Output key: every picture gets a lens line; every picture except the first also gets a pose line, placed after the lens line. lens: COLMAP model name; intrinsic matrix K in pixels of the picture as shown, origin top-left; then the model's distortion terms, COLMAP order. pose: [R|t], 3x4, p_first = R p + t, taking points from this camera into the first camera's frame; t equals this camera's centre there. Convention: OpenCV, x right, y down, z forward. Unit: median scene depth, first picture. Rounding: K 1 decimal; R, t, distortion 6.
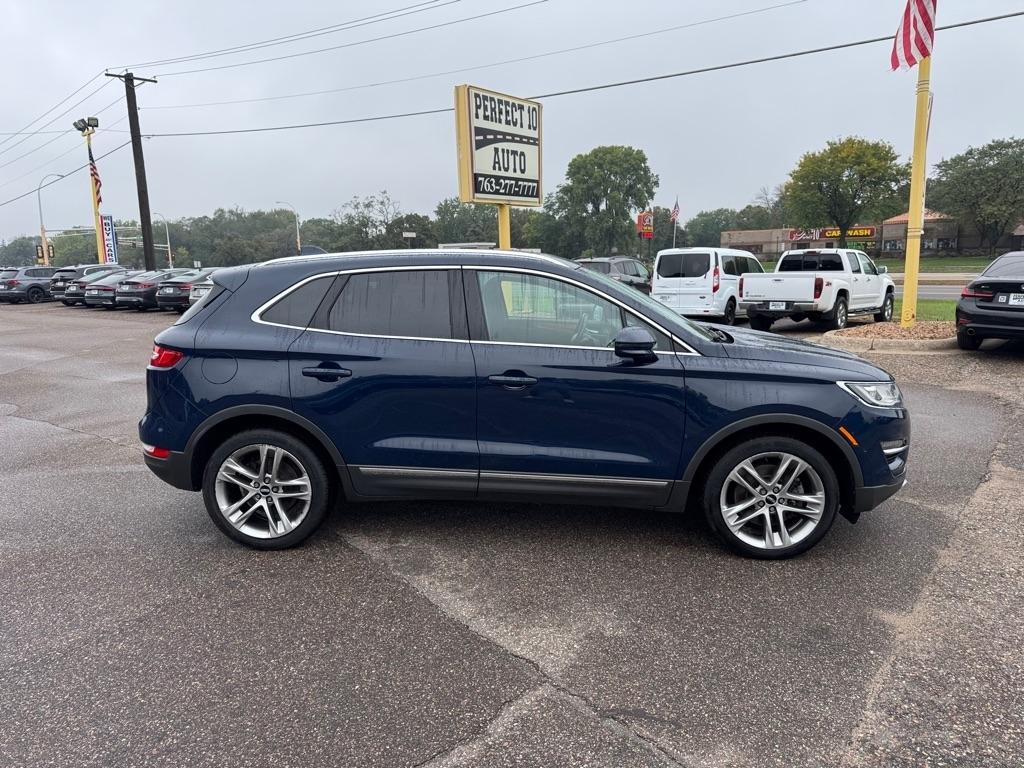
lens RADIAL K [[726.3, 0, 506.6], [0, 726.3, 382.1], [0, 0, 1]] dist [0.040316, -0.047877]
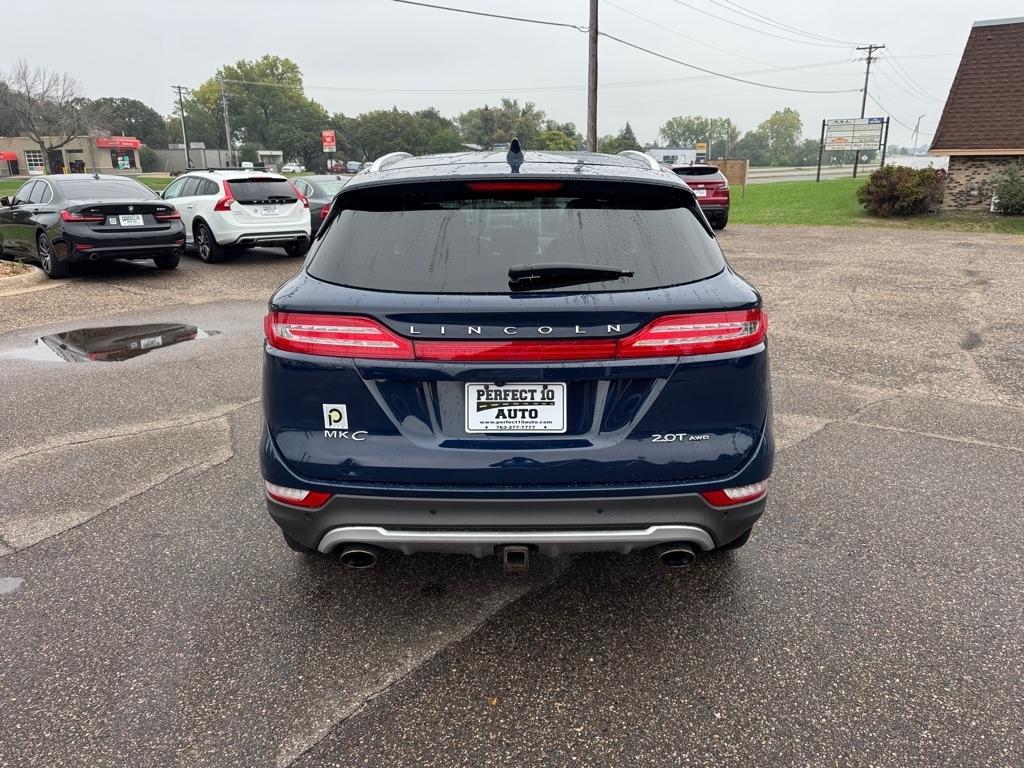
lens RADIAL K [[726.3, 0, 514.6], [0, 726.3, 377.6], [0, 0, 1]] dist [0.040316, -0.047877]
pose [[-0.056676, -0.257442, 0.964630, -0.277781], [0.180590, 0.947603, 0.263508, -0.048961], [-0.981924, 0.189137, -0.007215, 0.321894]]
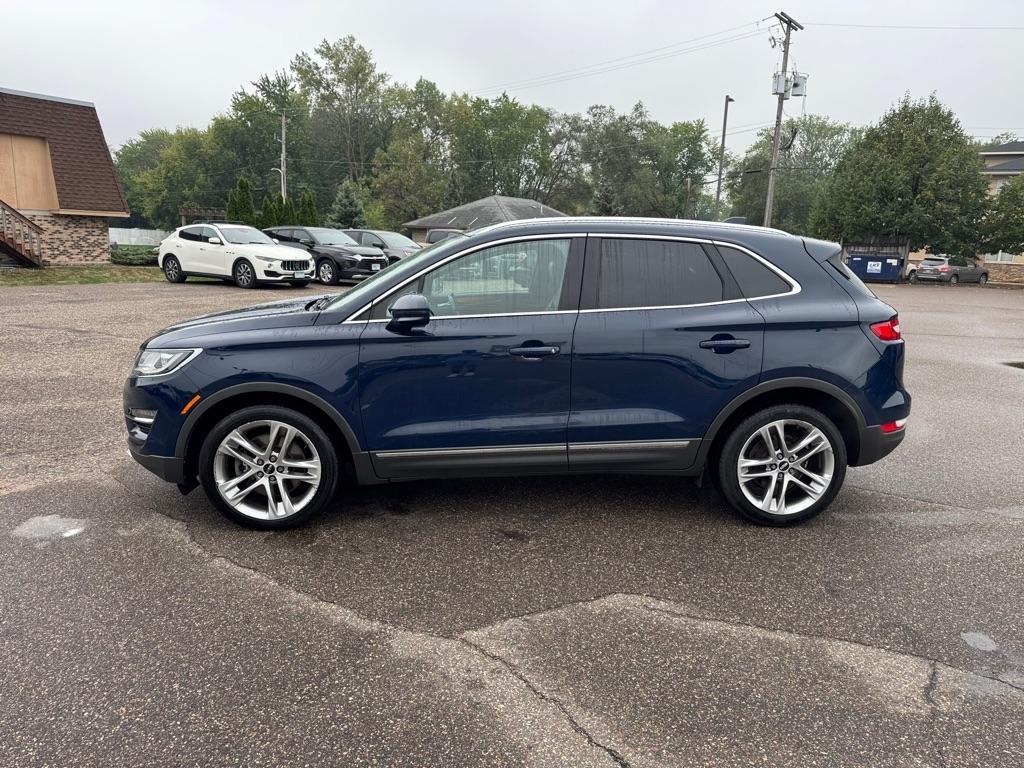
lens RADIAL K [[726.3, 0, 510.2], [0, 726.3, 388.4], [0, 0, 1]] dist [0.040316, -0.047877]
pose [[-0.992035, 0.016097, -0.124926, 0.048201], [-0.031552, 0.928422, 0.370186, -0.100539], [0.121943, 0.371180, -0.920519, 0.601695]]
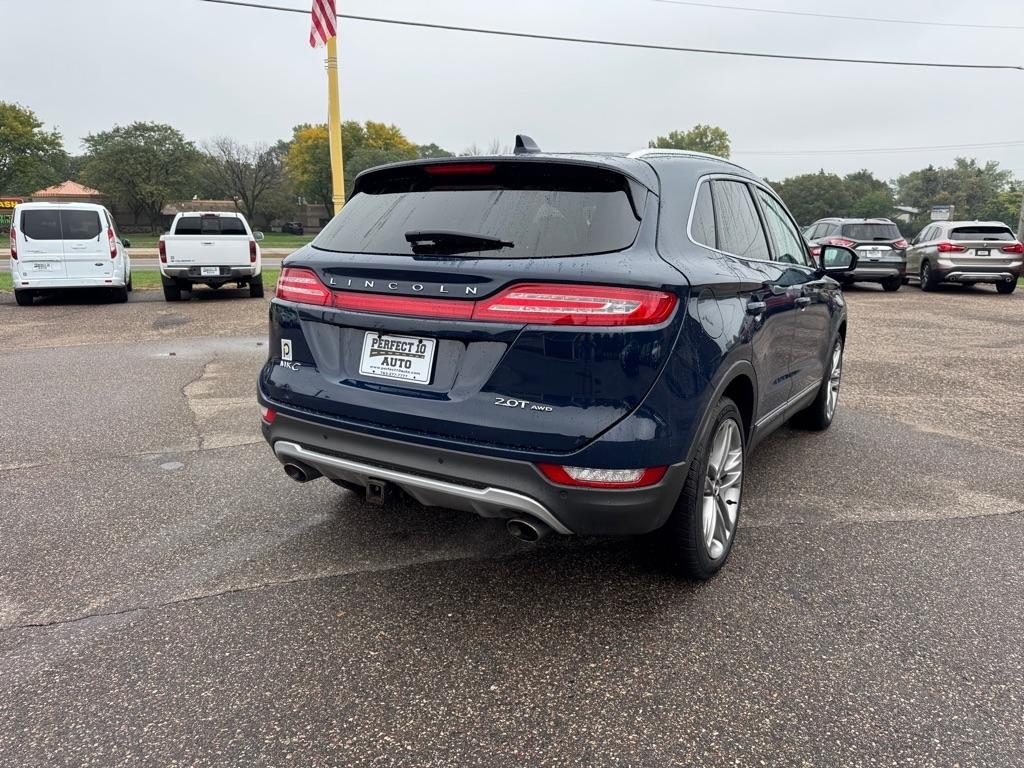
lens RADIAL K [[726.3, 0, 515.3], [0, 726.3, 381.1], [0, 0, 1]] dist [0.040316, -0.047877]
pose [[0.467401, -0.154624, 0.870418, -0.268905], [0.130942, 0.985834, 0.104813, -0.013017], [-0.874294, 0.064984, 0.481027, 0.220353]]
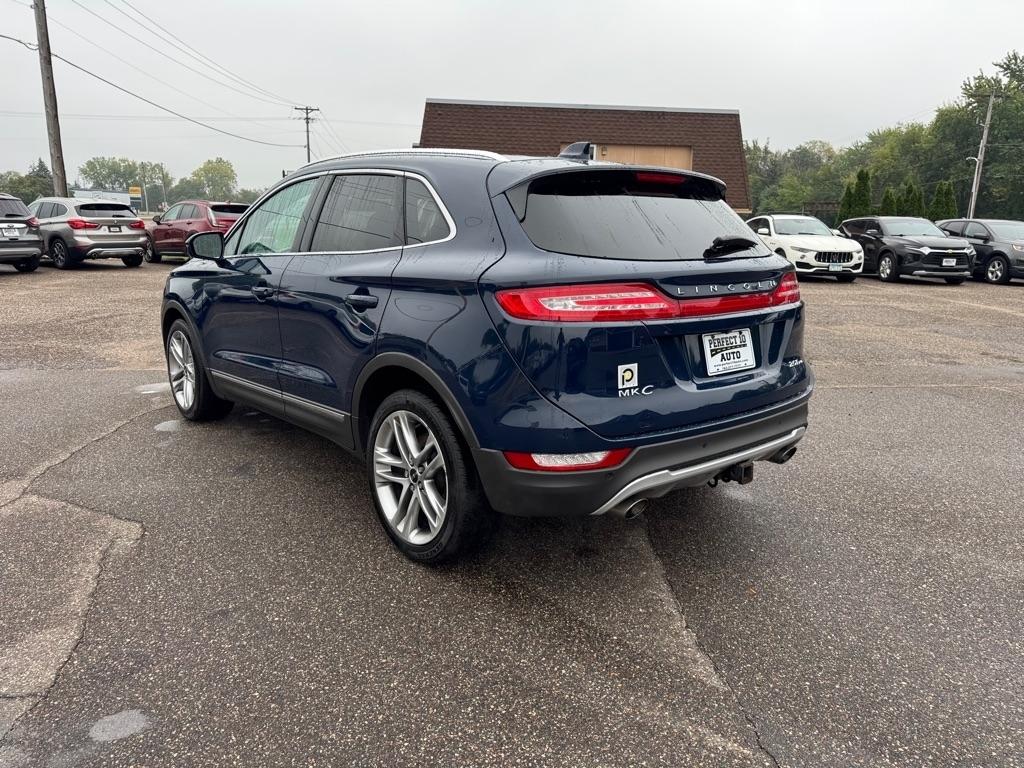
lens RADIAL K [[726.3, 0, 509.0], [0, 726.3, 375.9], [0, 0, 1]] dist [0.040316, -0.047877]
pose [[-0.693499, -0.146252, 0.705457, -0.229500], [0.116437, 0.943554, 0.310077, -0.061582], [-0.710986, 0.297179, -0.637325, 0.478314]]
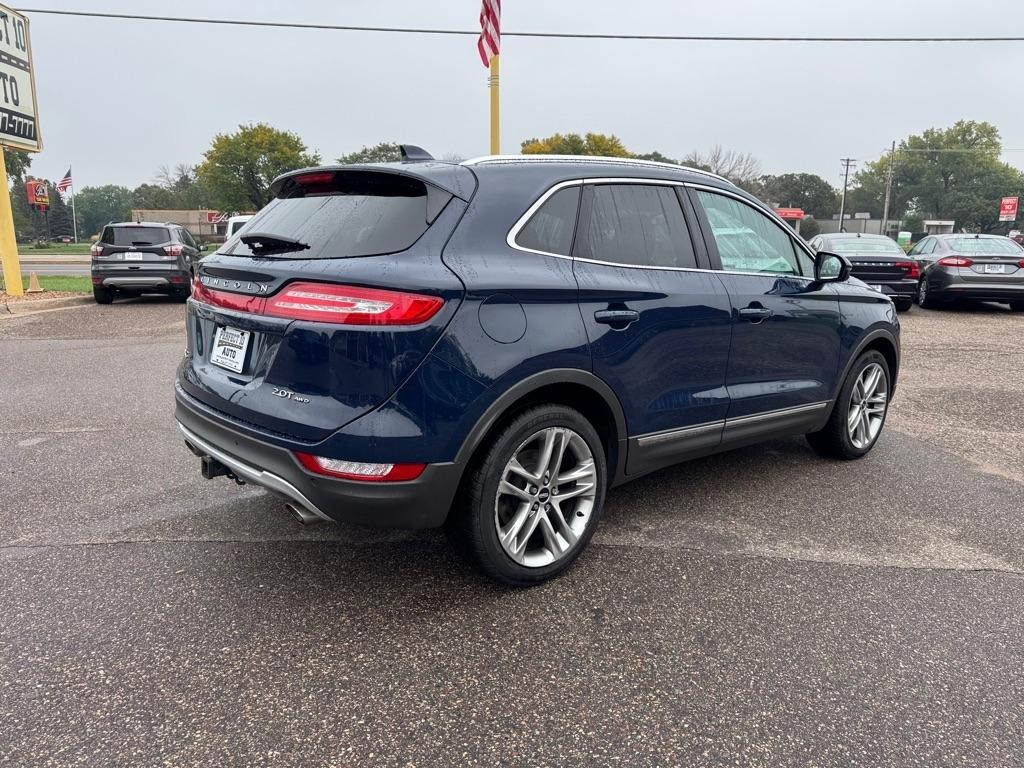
lens RADIAL K [[726.3, 0, 514.7], [0, 726.3, 385.7], [0, 0, 1]] dist [0.040316, -0.047877]
pose [[0.706619, -0.114458, 0.698275, -0.216736], [0.097252, 0.993175, 0.064382, -0.000116], [-0.700879, 0.022415, 0.712928, 0.142215]]
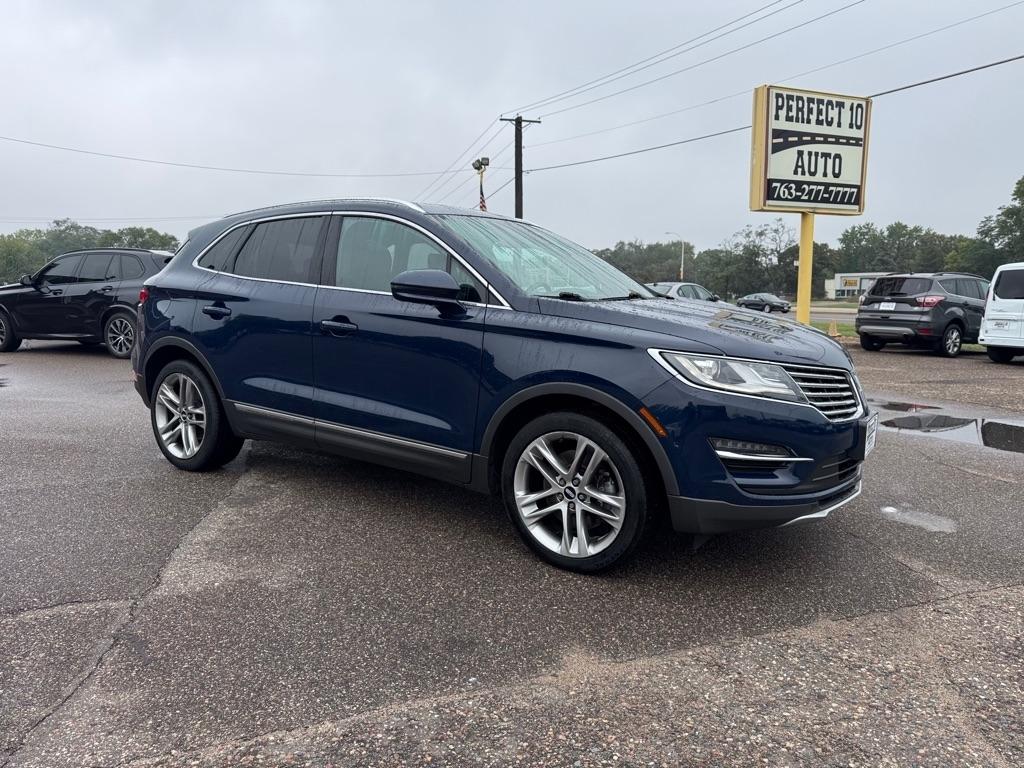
lens RADIAL K [[726.3, 0, 503.3], [0, 726.3, 378.7], [0, 0, 1]] dist [0.040316, -0.047877]
pose [[0.861039, 0.087917, -0.500882, 0.174335], [-0.110872, 0.993703, -0.016174, 0.014781], [0.496306, 0.069461, 0.865364, 0.070399]]
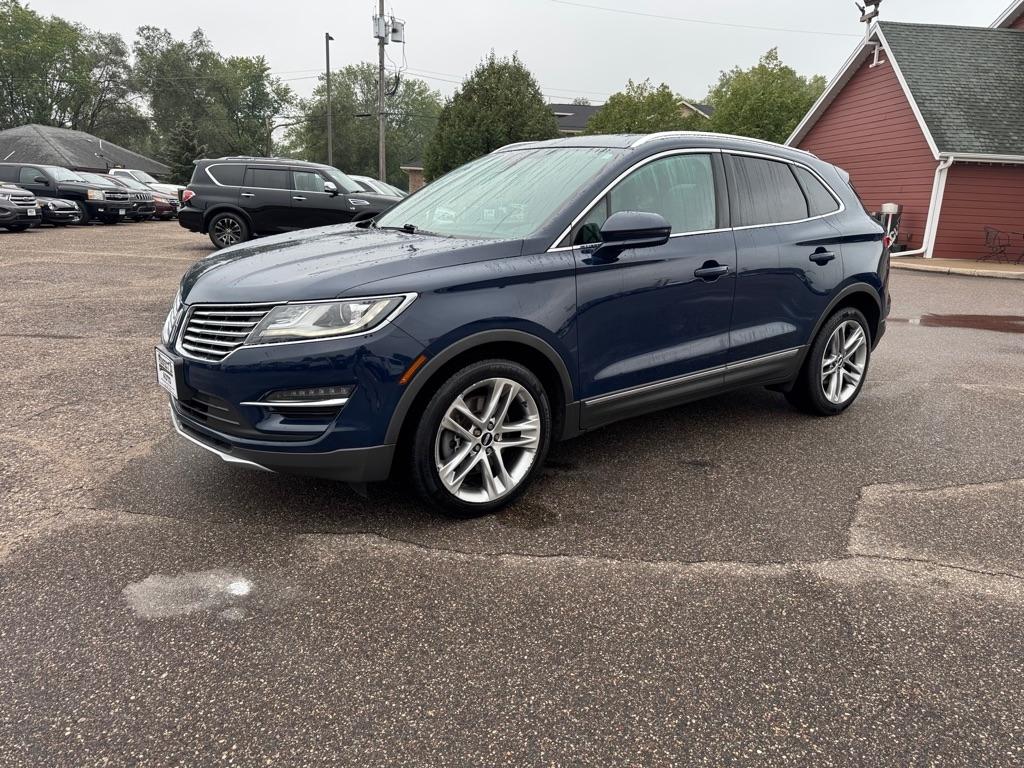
lens RADIAL K [[726.3, 0, 518.0], [0, 726.3, 387.2], [0, 0, 1]] dist [0.040316, -0.047877]
pose [[-0.755954, 0.156350, -0.635680, 0.216035], [-0.132910, 0.914177, 0.382905, -0.069930], [0.640991, 0.373947, -0.670295, 0.504975]]
